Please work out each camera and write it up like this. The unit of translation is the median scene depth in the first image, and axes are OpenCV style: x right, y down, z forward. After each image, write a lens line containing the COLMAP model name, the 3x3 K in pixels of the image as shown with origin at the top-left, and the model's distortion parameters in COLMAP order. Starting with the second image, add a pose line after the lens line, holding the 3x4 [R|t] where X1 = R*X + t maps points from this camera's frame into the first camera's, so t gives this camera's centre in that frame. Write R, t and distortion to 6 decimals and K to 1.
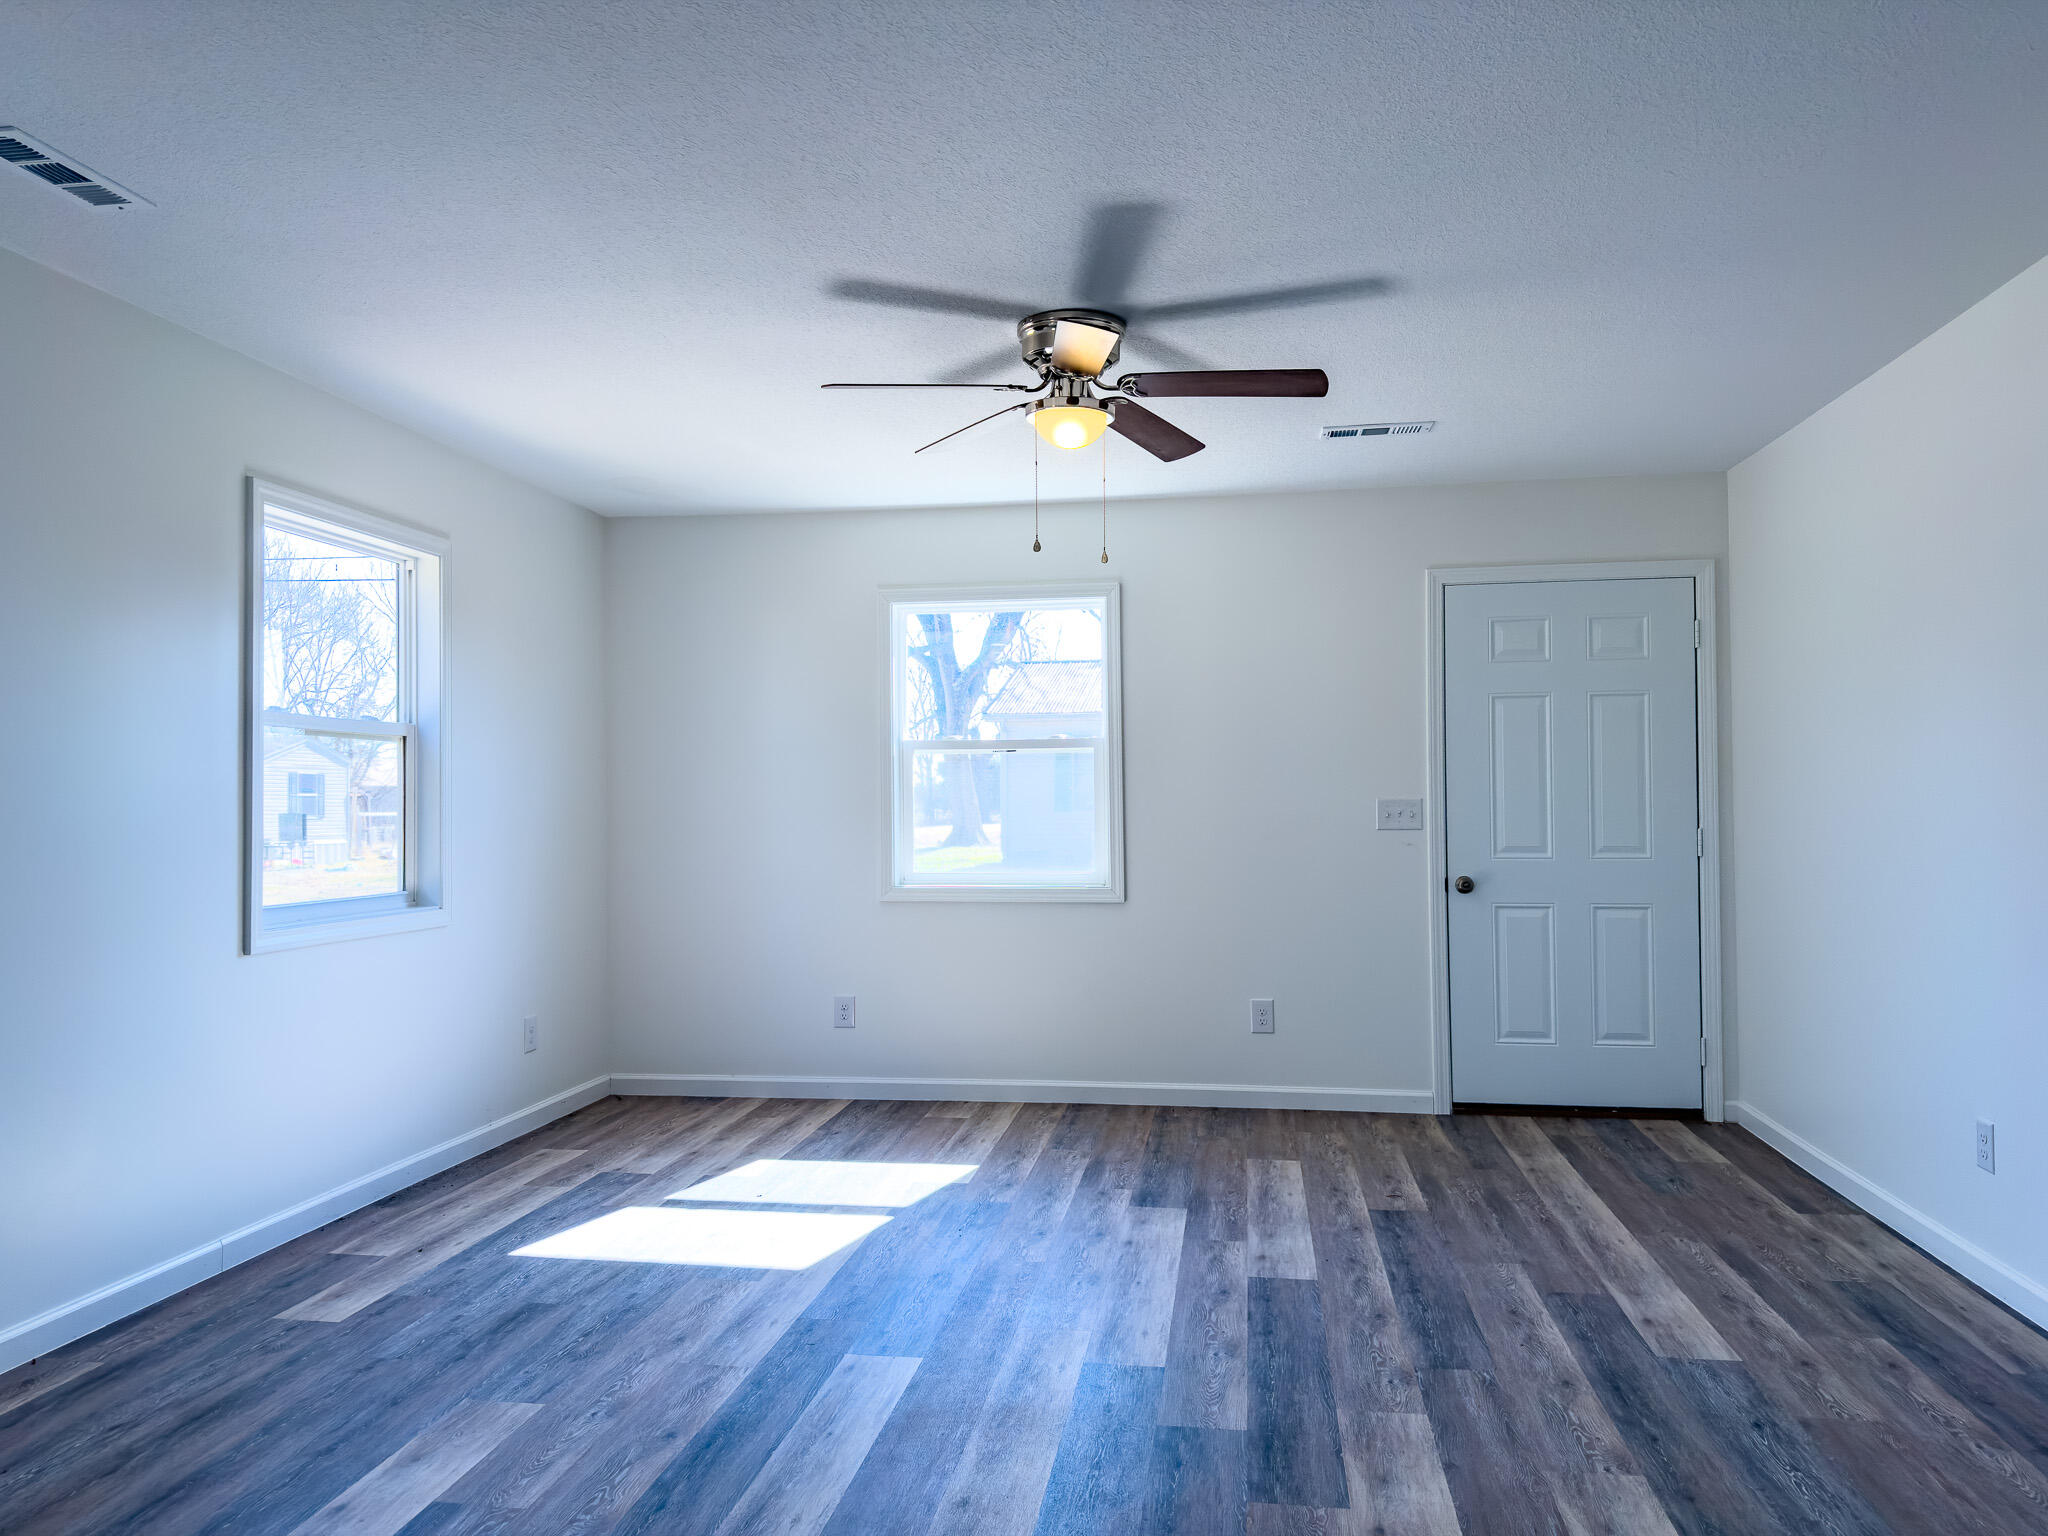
lens RADIAL K [[1430.2, 0, 1012.4], [0, 1430.2, 788.7], [0, 0, 1]] dist [0.034881, -0.039886]
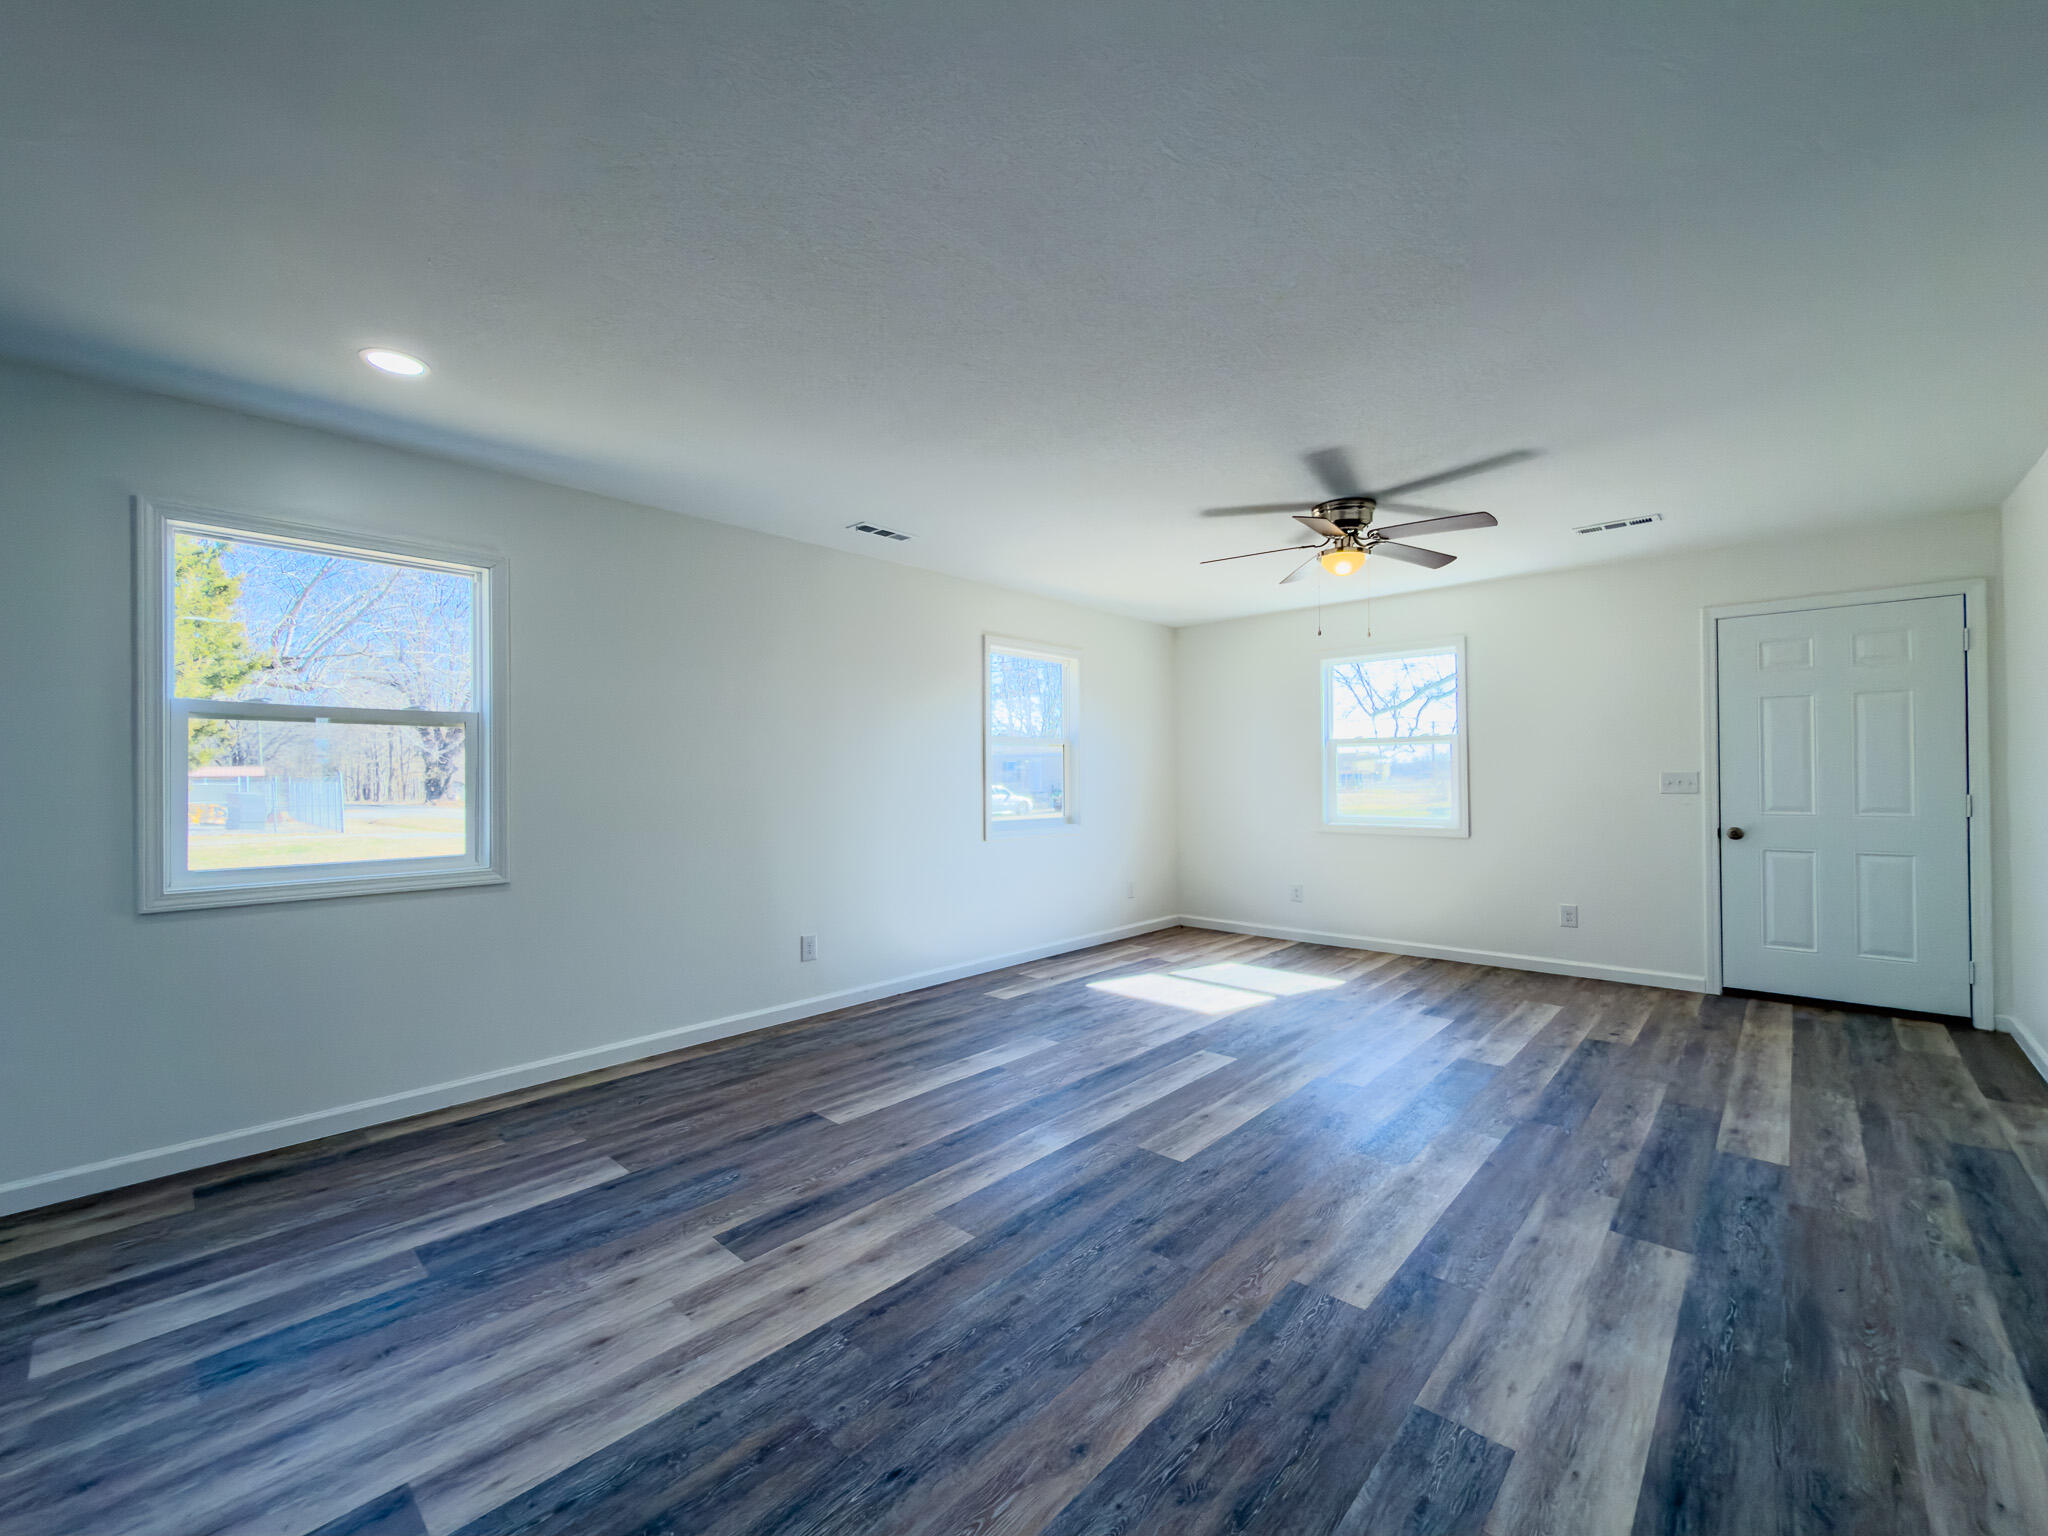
lens RADIAL K [[818.8, 0, 1017.8], [0, 818.8, 779.9], [0, 0, 1]] dist [0.000646, 0.000514]
pose [[0.832336, 0.001803, -0.554269, 0.233239], [0.006793, 0.999886, 0.013453, -0.000353], [0.554230, -0.014963, 0.832229, -0.066603]]
